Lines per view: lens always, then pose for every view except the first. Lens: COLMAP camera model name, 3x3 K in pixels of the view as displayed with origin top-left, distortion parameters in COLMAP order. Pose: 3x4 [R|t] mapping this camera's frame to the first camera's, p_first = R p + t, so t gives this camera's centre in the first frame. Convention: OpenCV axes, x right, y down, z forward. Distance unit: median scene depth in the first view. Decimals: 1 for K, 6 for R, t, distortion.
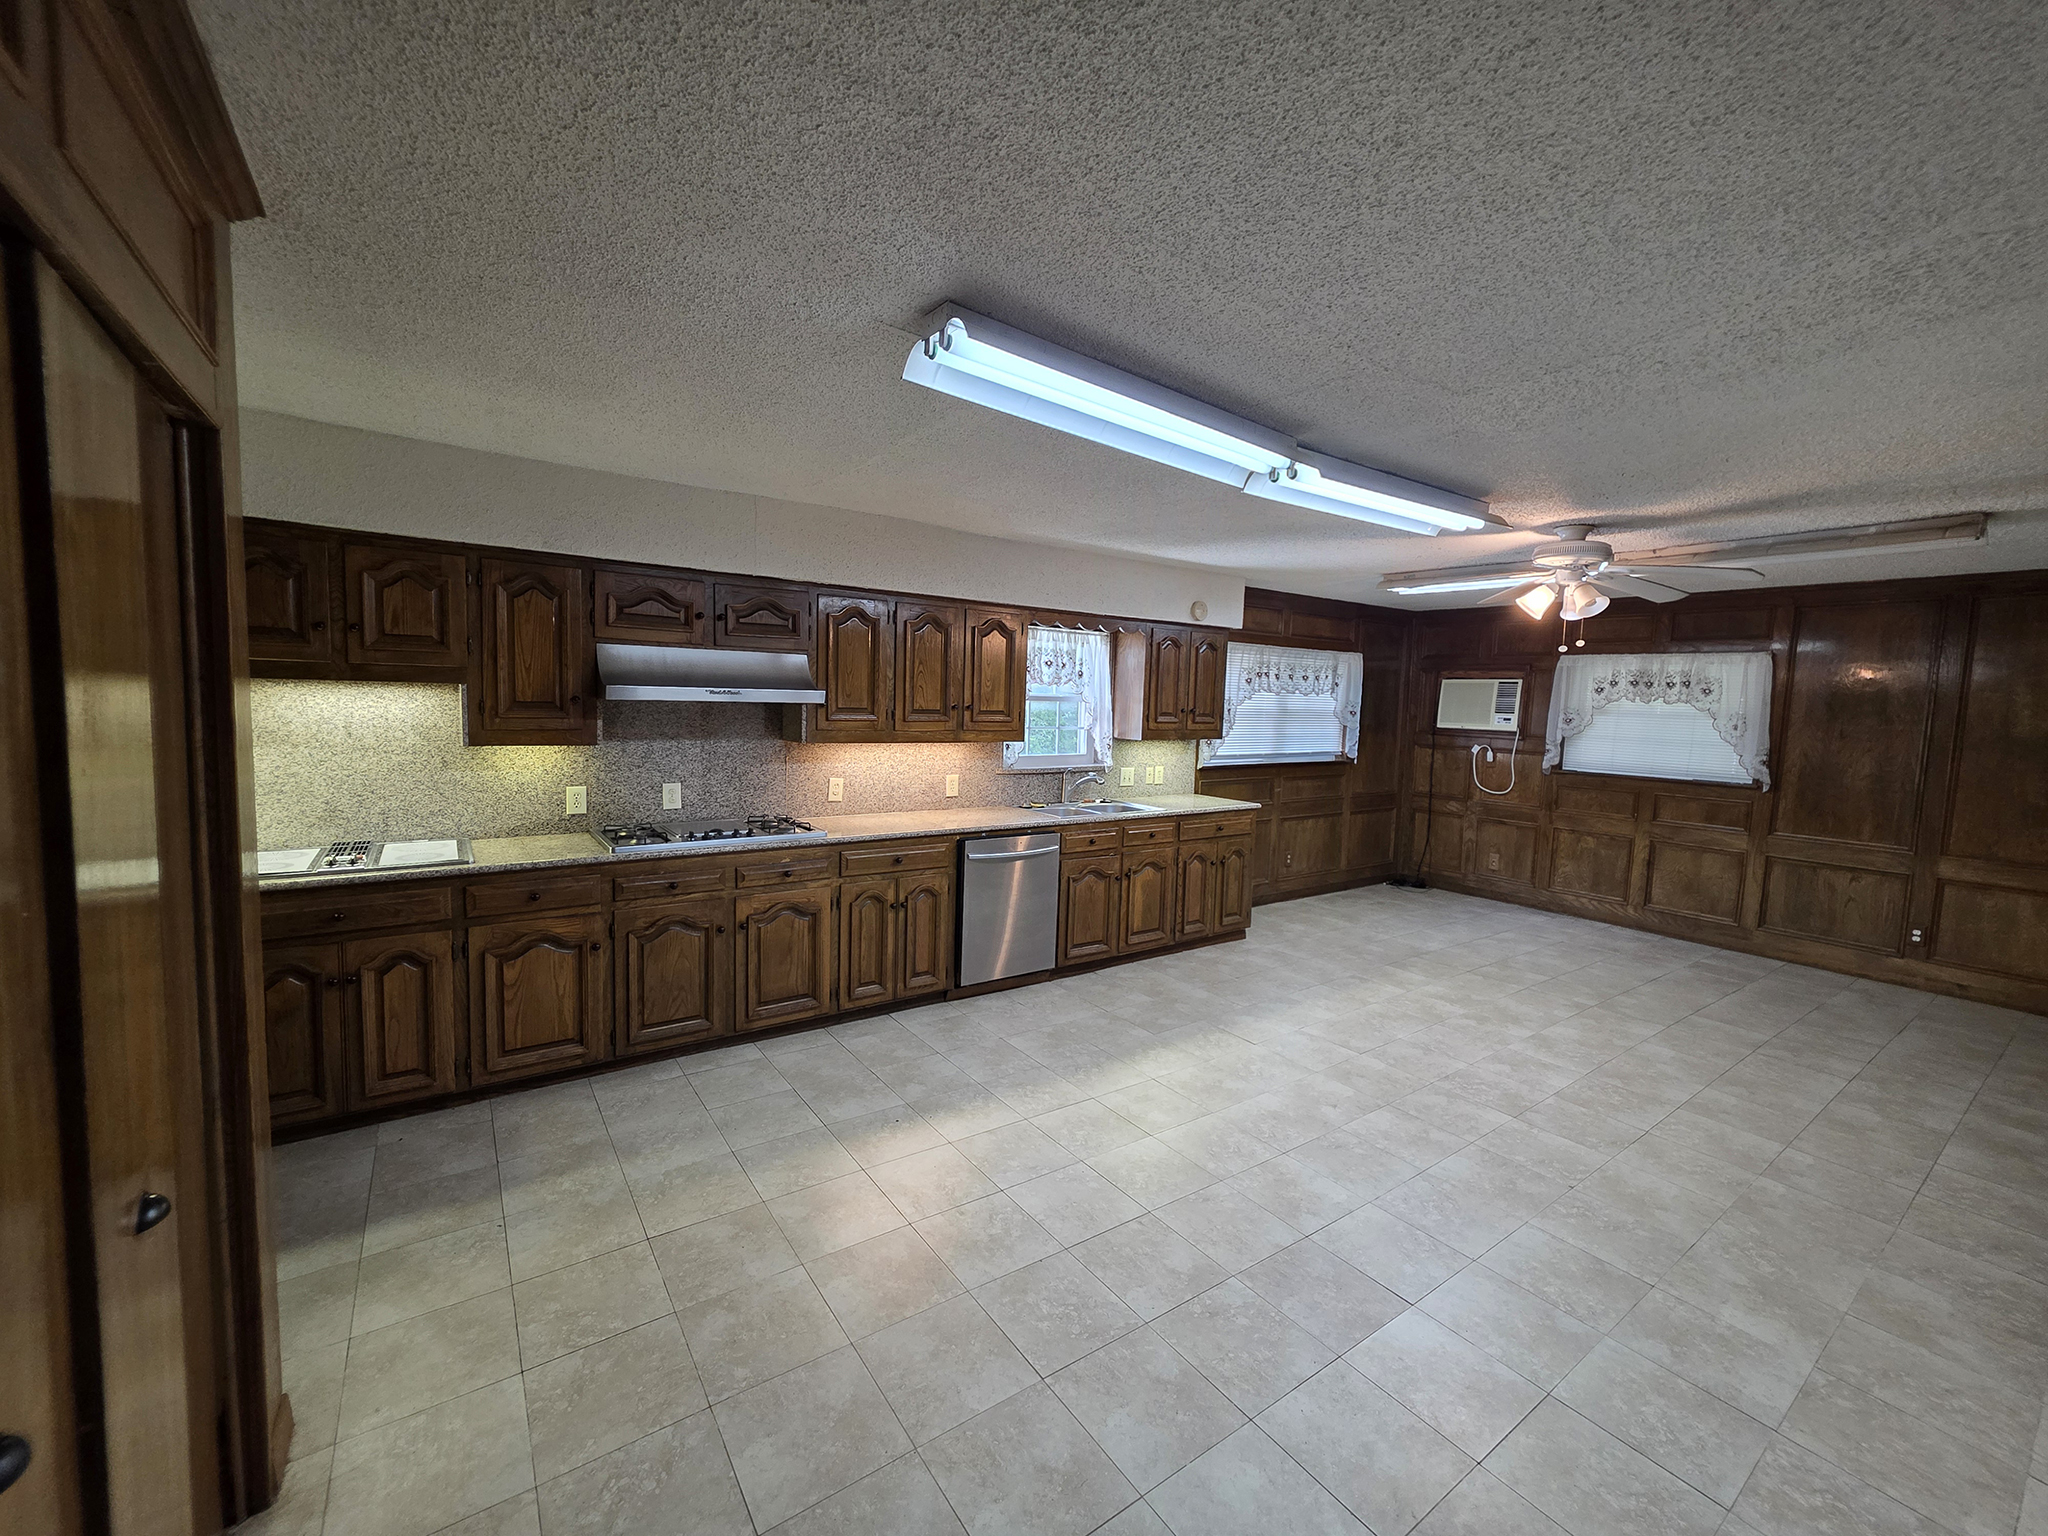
lens RADIAL K [[820.0, 0, 1017.3], [0, 820.0, 767.6], [0, 0, 1]] dist [0.007044, -0.000253]
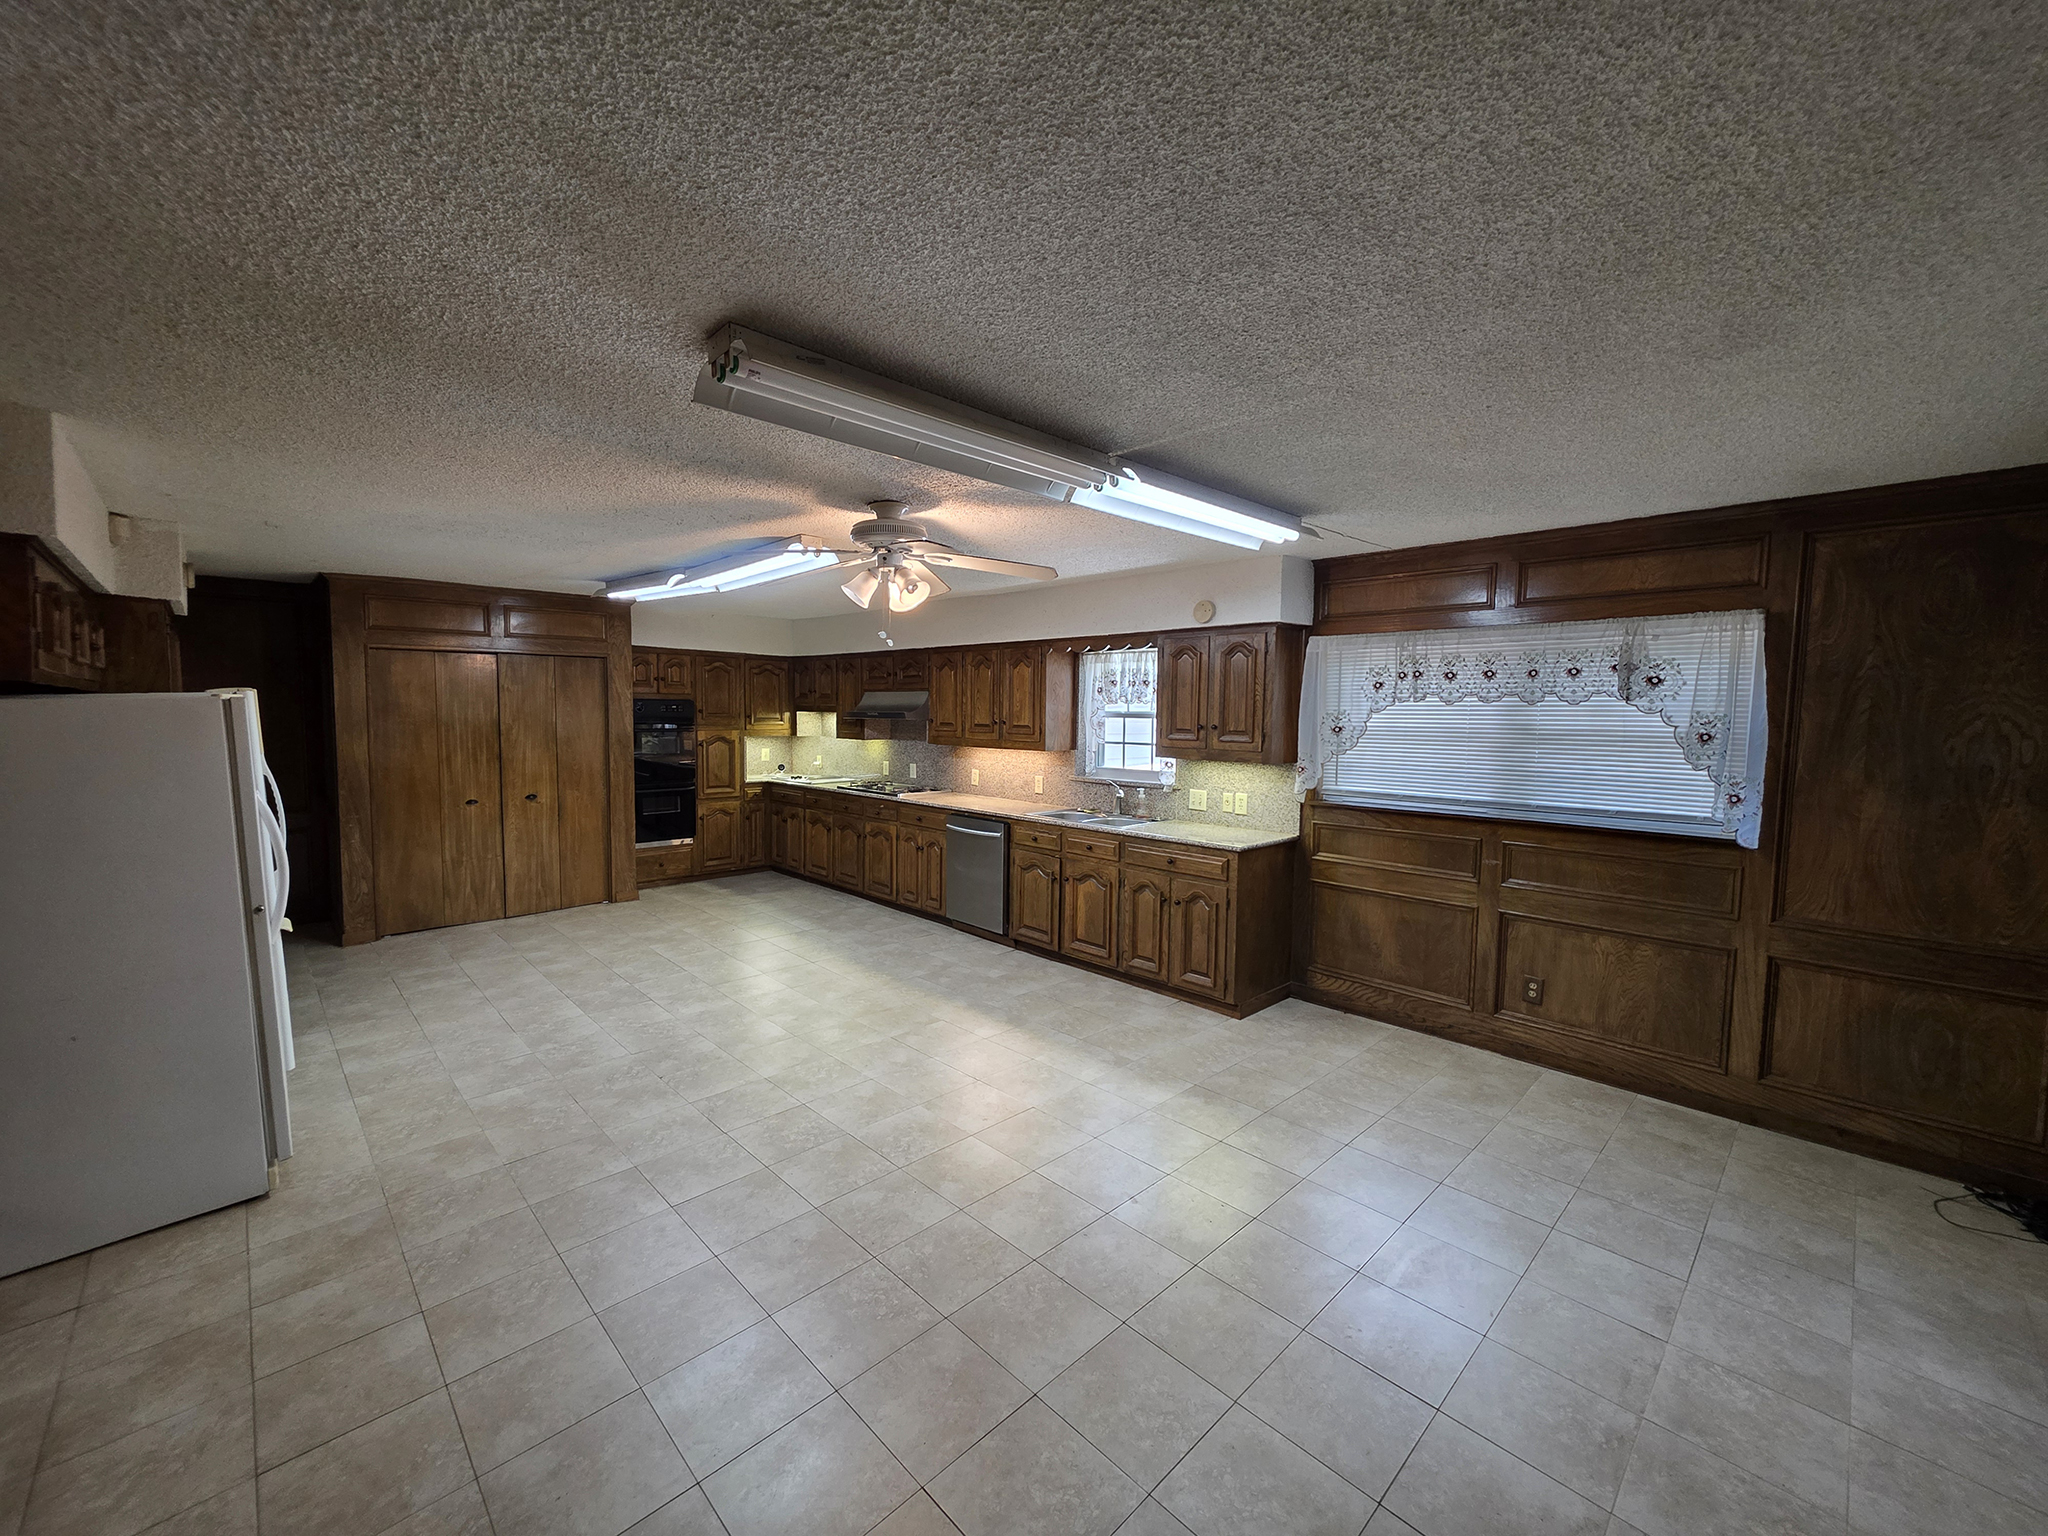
lens RADIAL K [[820.0, 0, 1017.6], [0, 820.0, 767.1], [0, 0, 1]] dist [0.007044, -0.000253]
pose [[0.154576, 0.040929, -0.987133, 1.235395], [-0.090056, 0.995566, 0.027176, -0.039160], [0.983868, 0.084697, 0.157576, 0.801135]]
